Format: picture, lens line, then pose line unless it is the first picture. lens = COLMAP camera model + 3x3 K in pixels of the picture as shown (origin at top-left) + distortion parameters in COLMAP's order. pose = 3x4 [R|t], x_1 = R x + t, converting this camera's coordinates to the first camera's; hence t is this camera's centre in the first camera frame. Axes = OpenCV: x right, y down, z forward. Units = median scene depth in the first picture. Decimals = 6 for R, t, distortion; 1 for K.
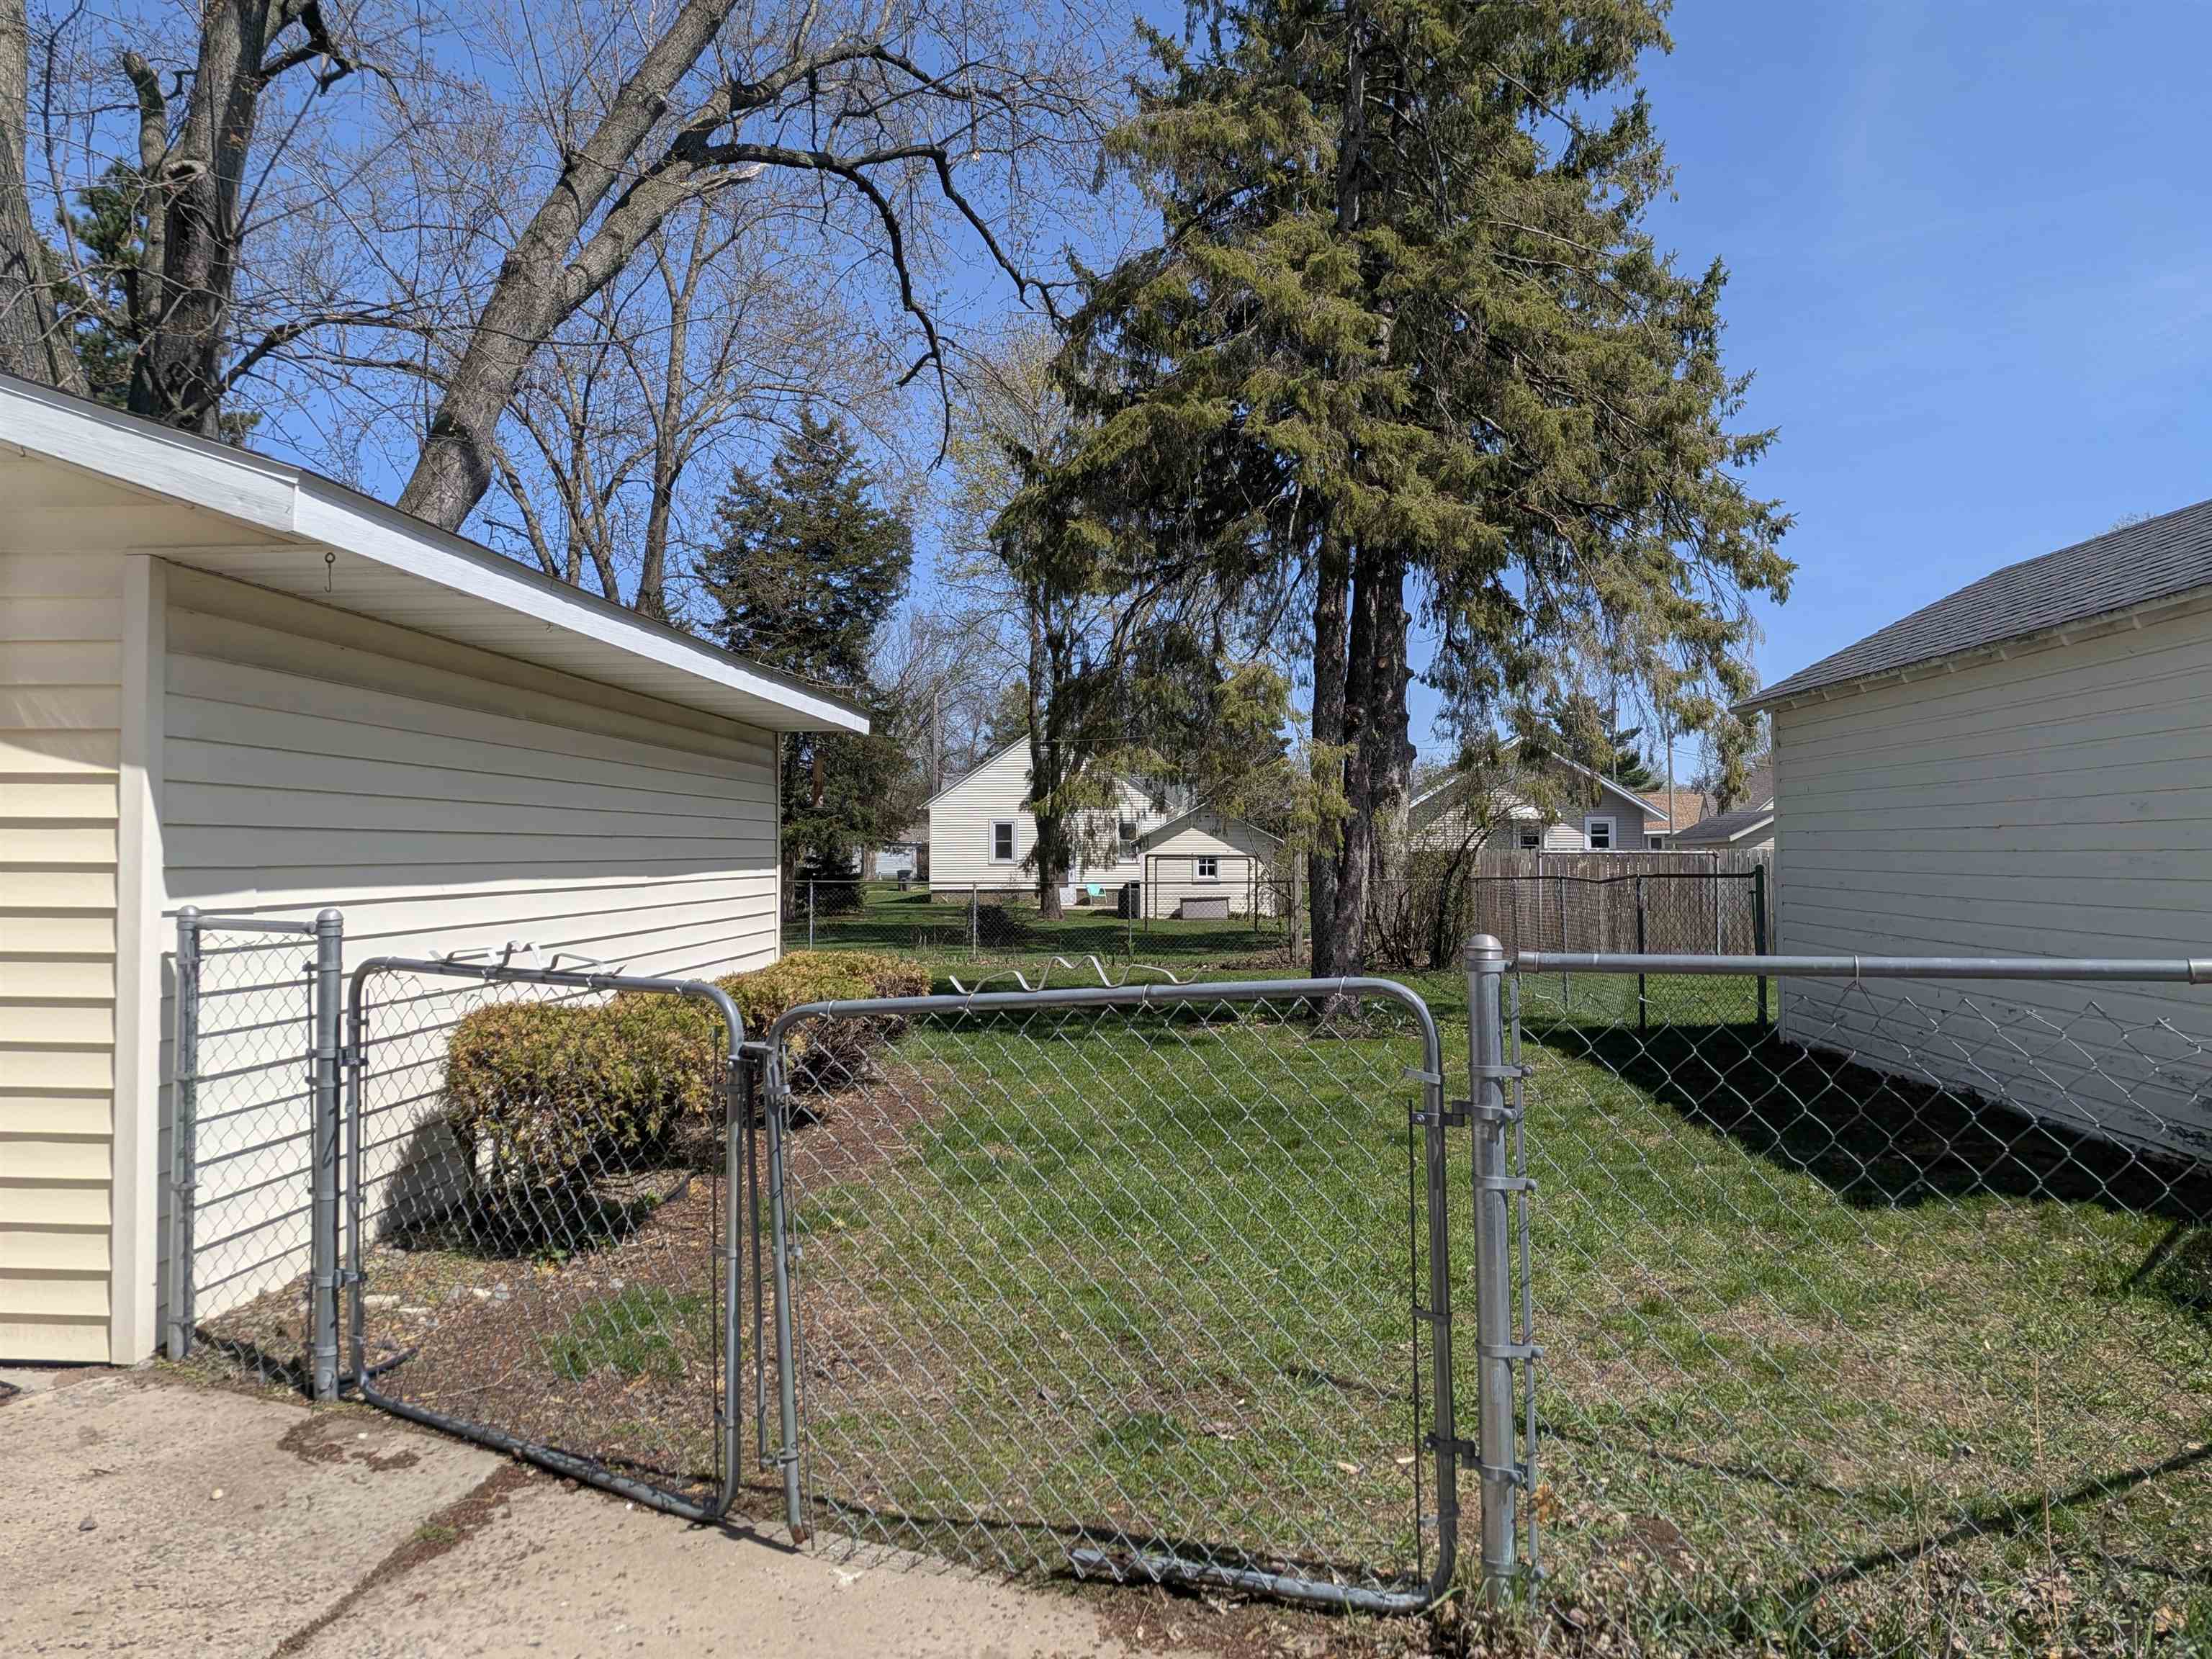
lens RADIAL K [[1604.7, 0, 1106.8], [0, 1604.7, 821.5], [0, 0, 1]] dist [0.054865, -0.079729]
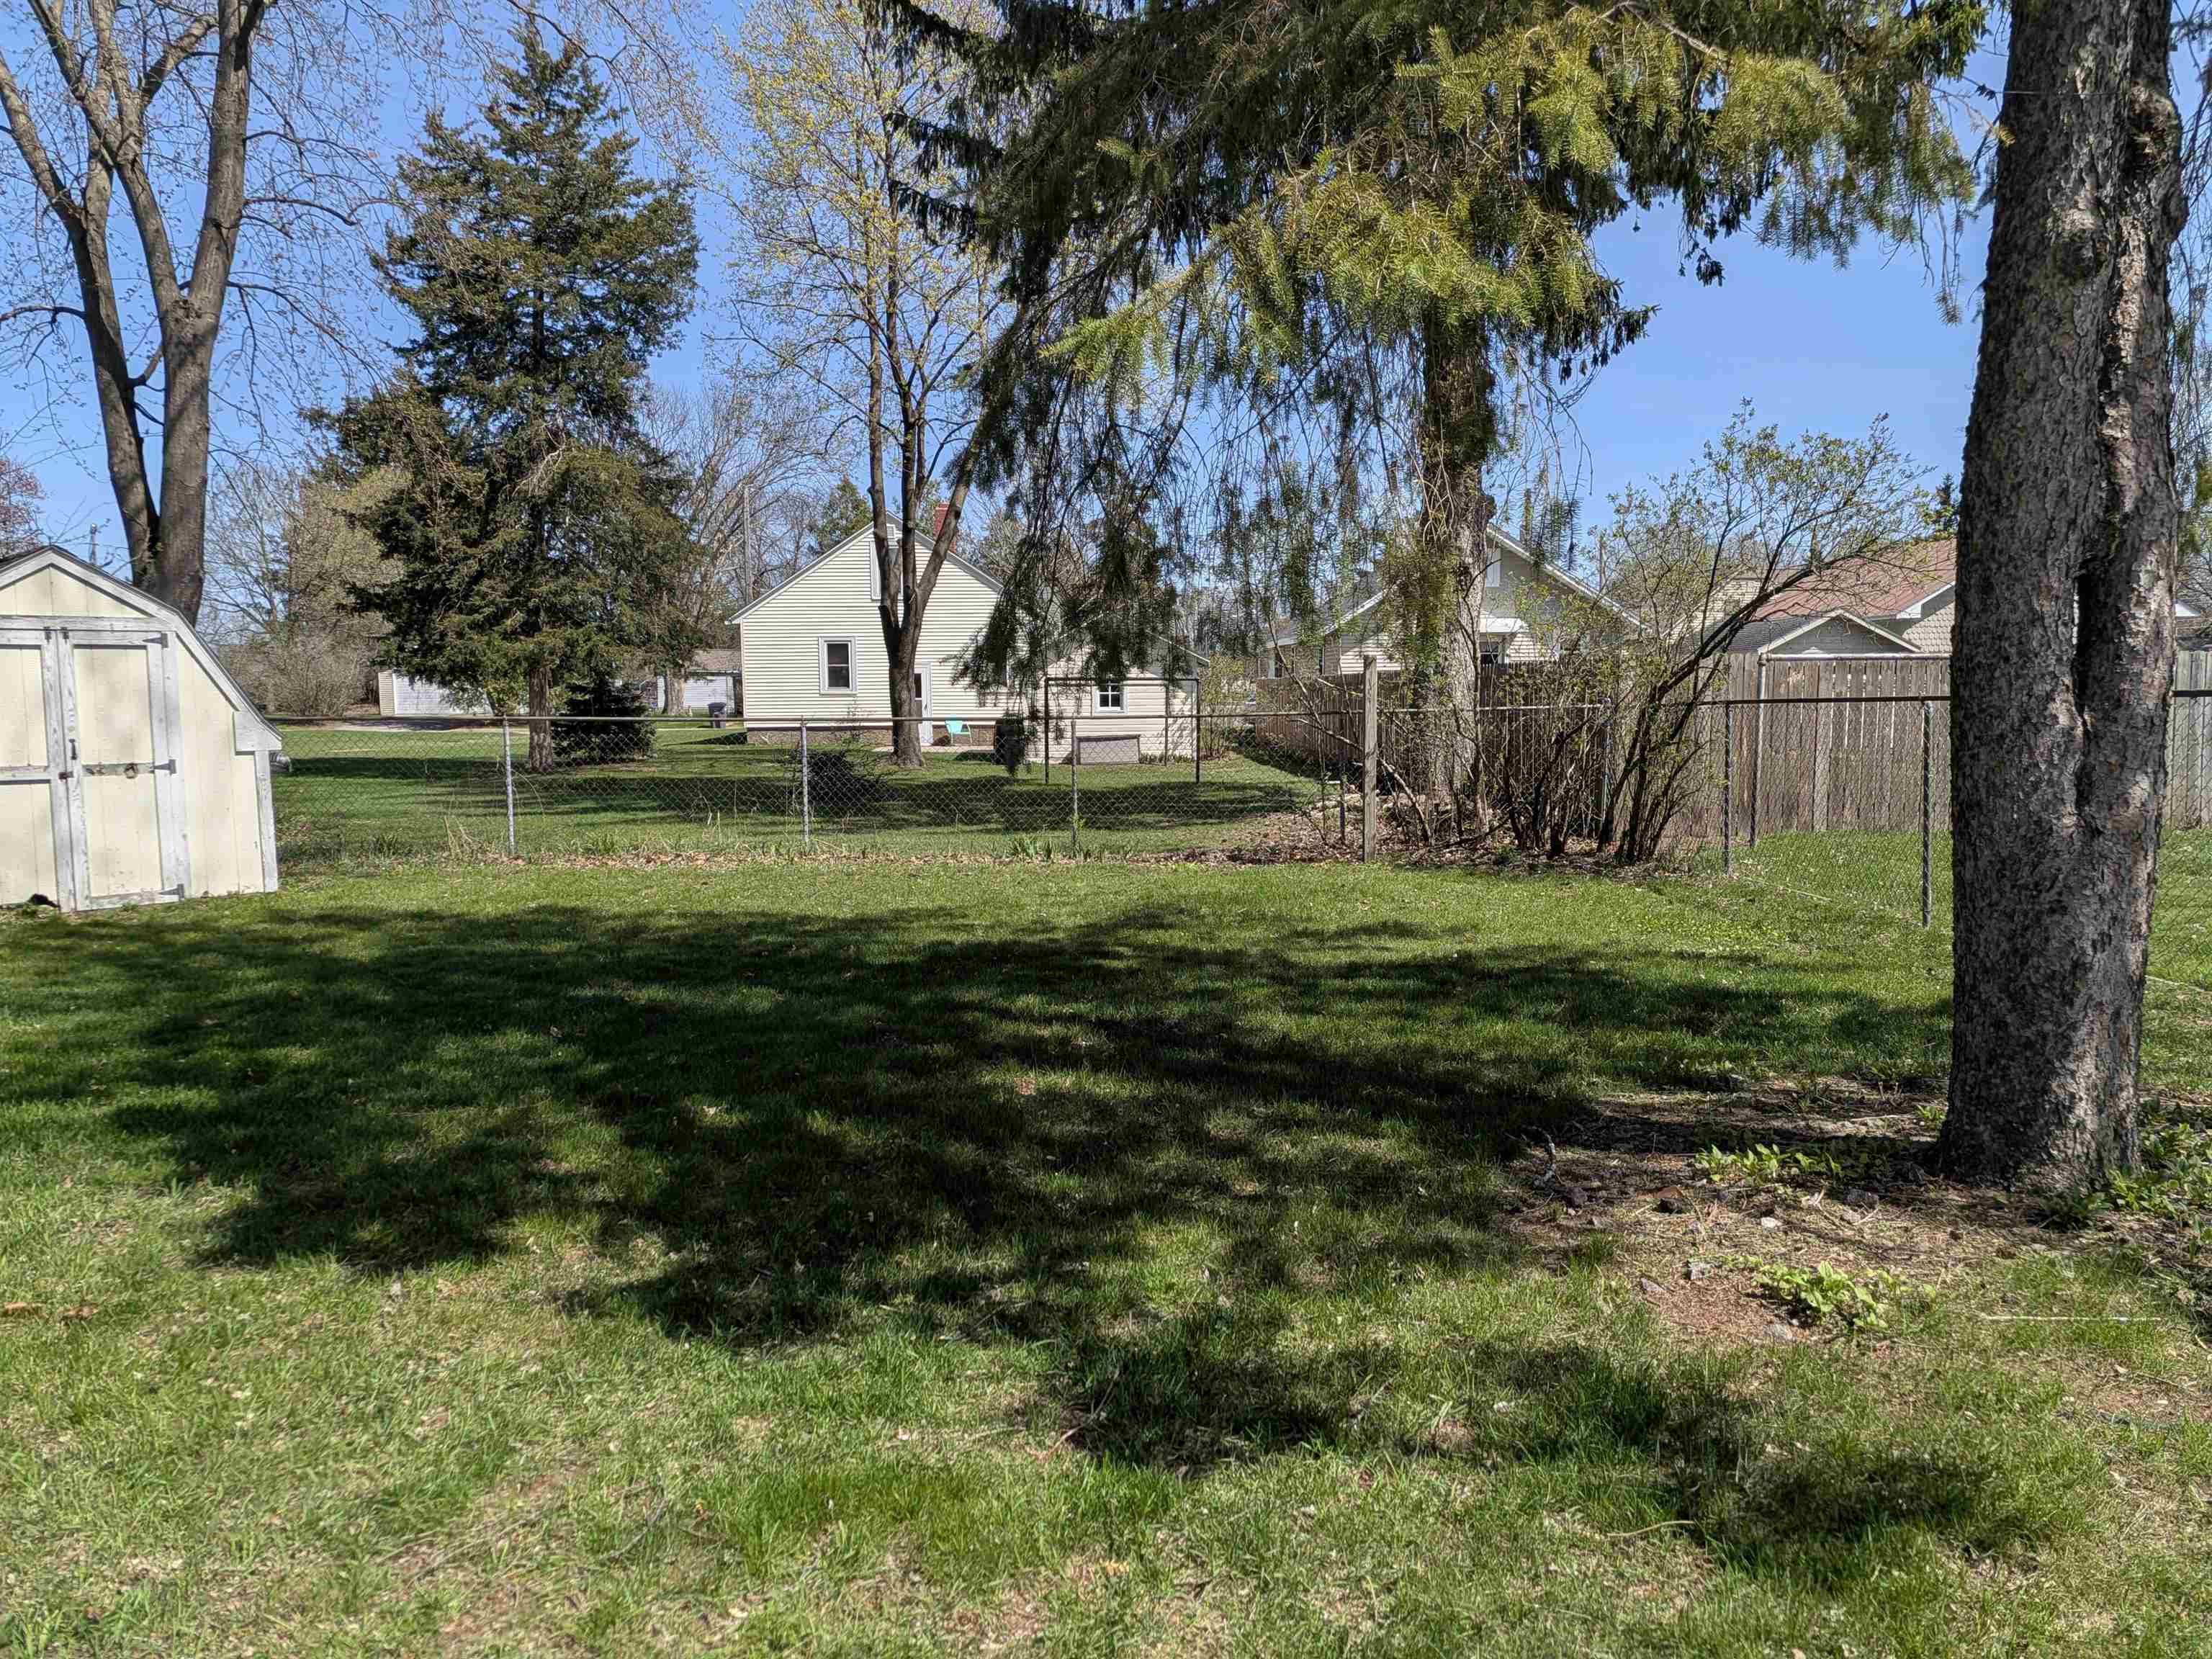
lens RADIAL K [[1604.7, 0, 1149.1], [0, 1604.7, 850.1], [0, 0, 1]] dist [0.054865, -0.079729]
pose [[0.991581, -0.019119, 0.128069, -0.019982], [0.003484, 0.992621, 0.121204, 0.009046], [-0.129441, -0.119738, 0.984331, 0.241625]]
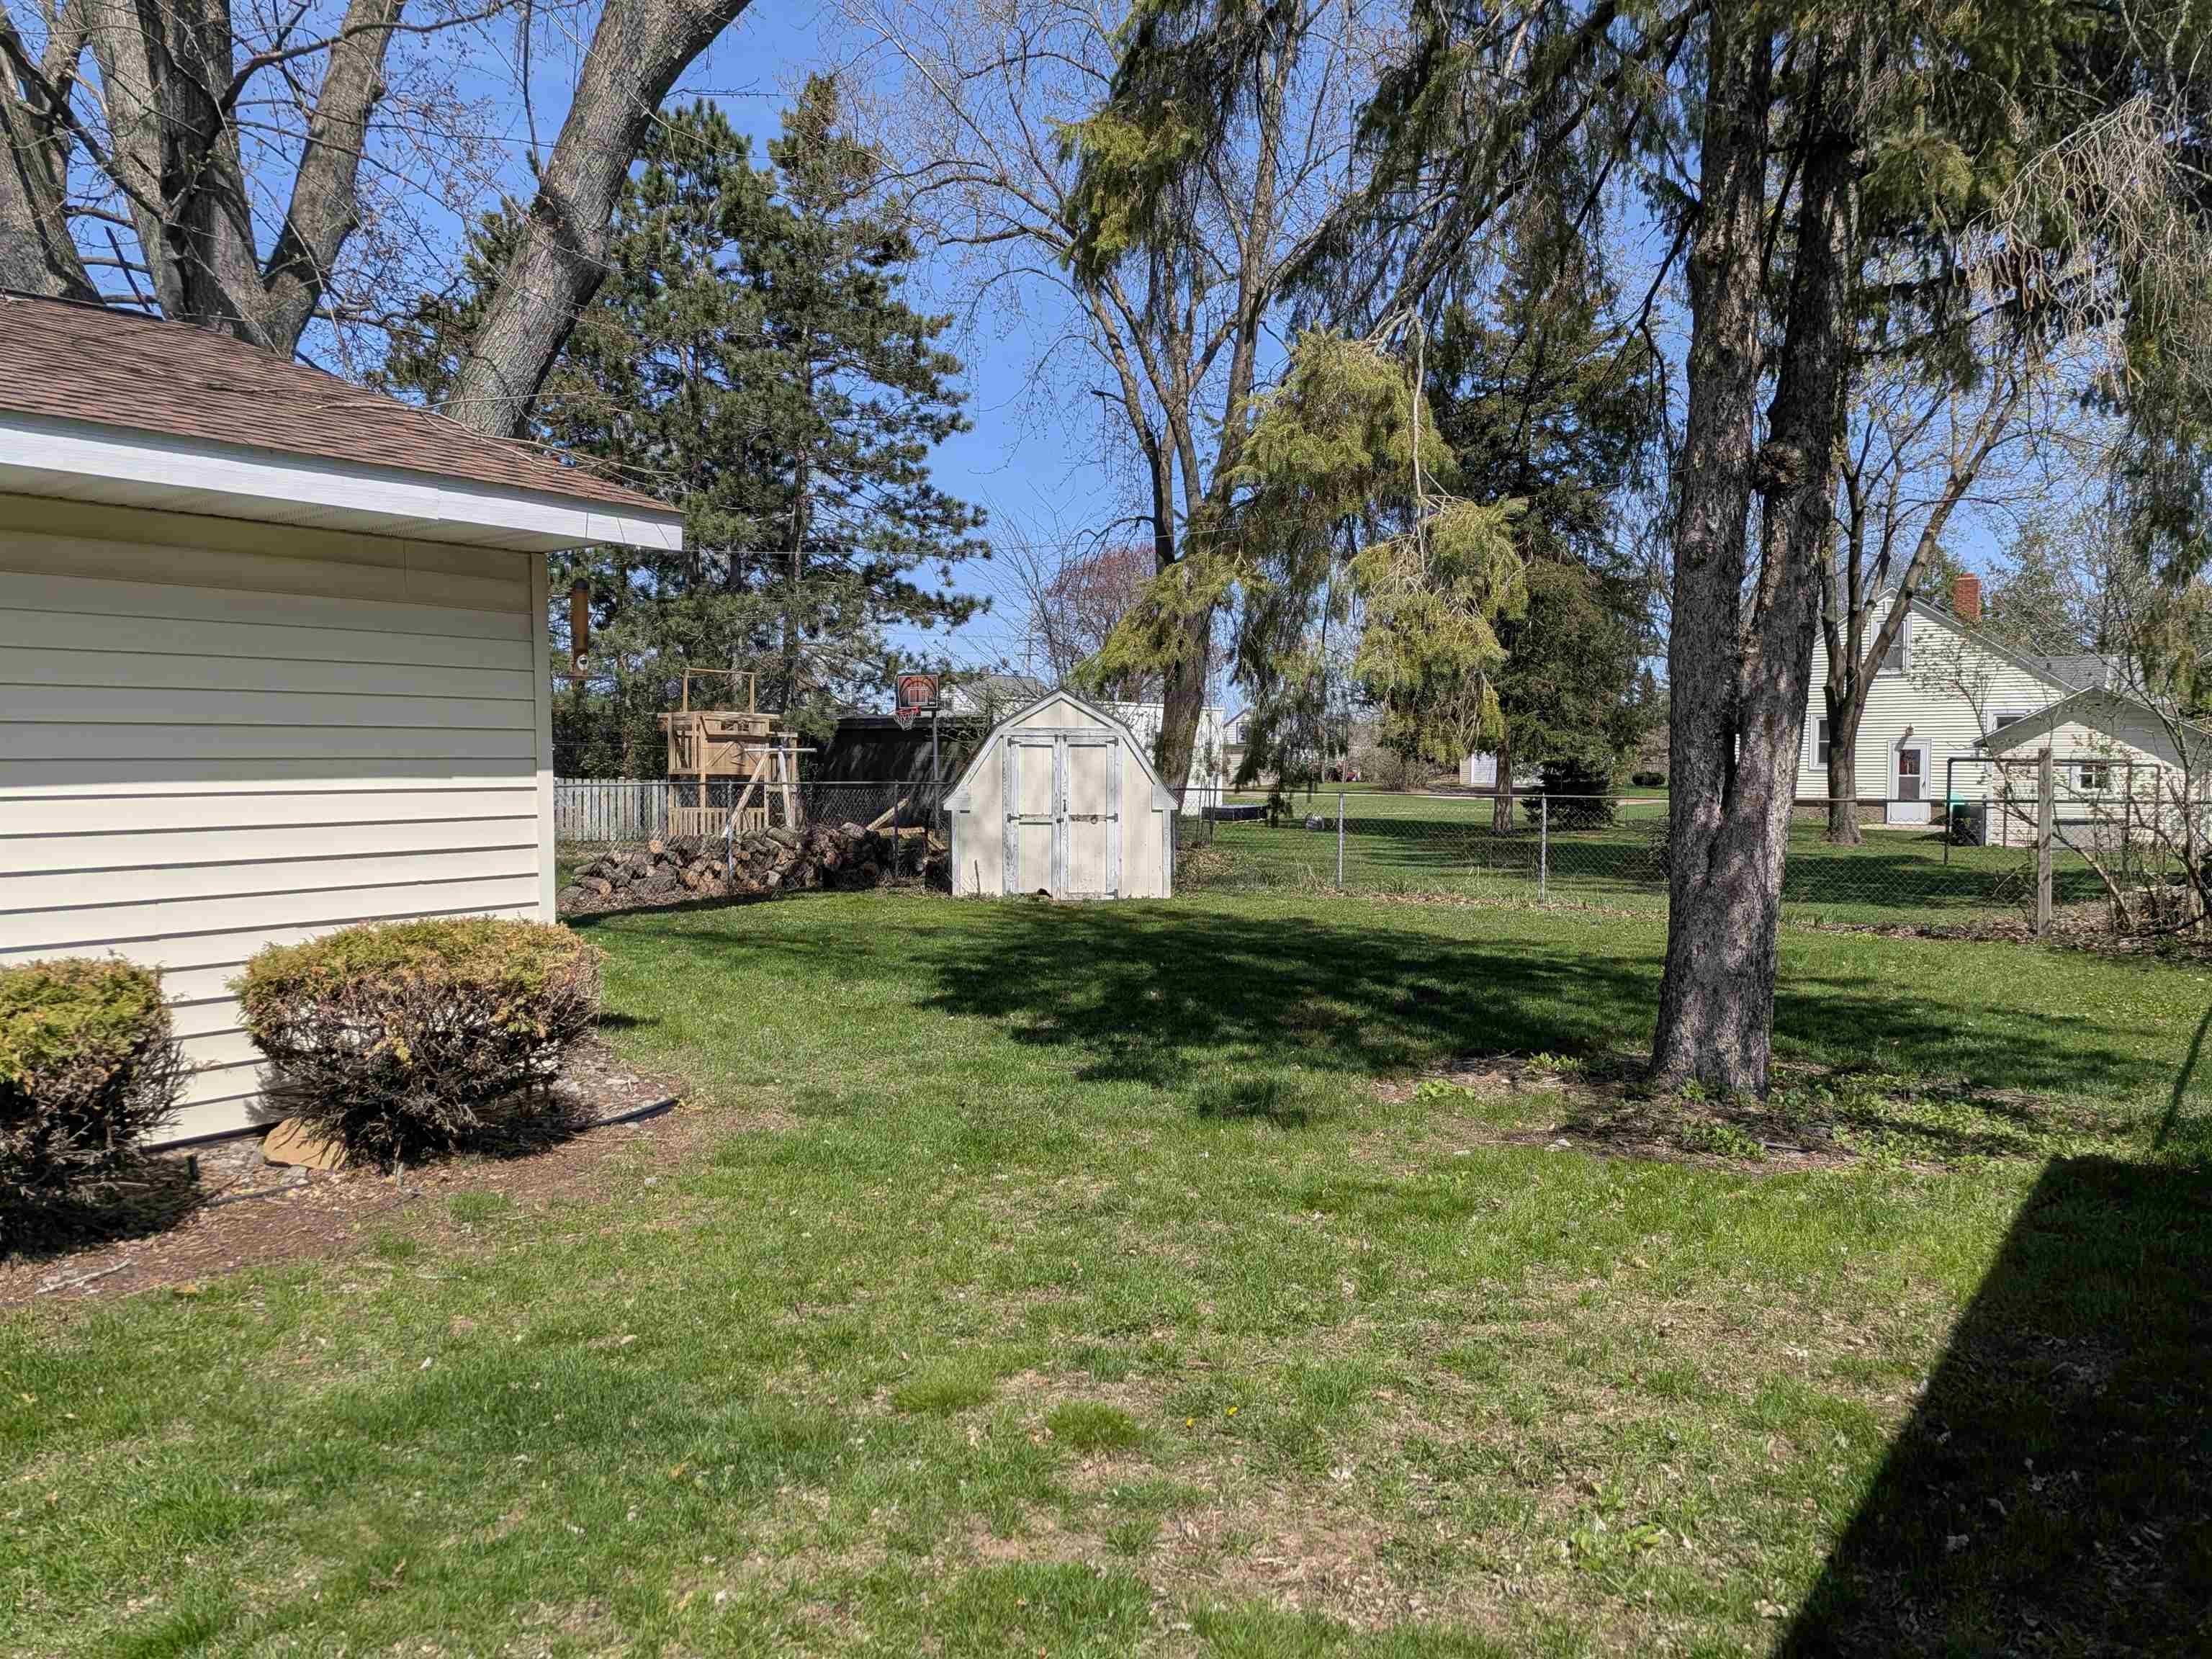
lens RADIAL K [[1604.7, 0, 1085.7], [0, 1604.7, 842.8], [0, 0, 1]] dist [0.054865, -0.079729]
pose [[0.838948, 0.029480, -0.543412, 0.082545], [0.009689, 0.997564, 0.069077, 0.003812], [0.544125, -0.063217, 0.836619, 0.158749]]
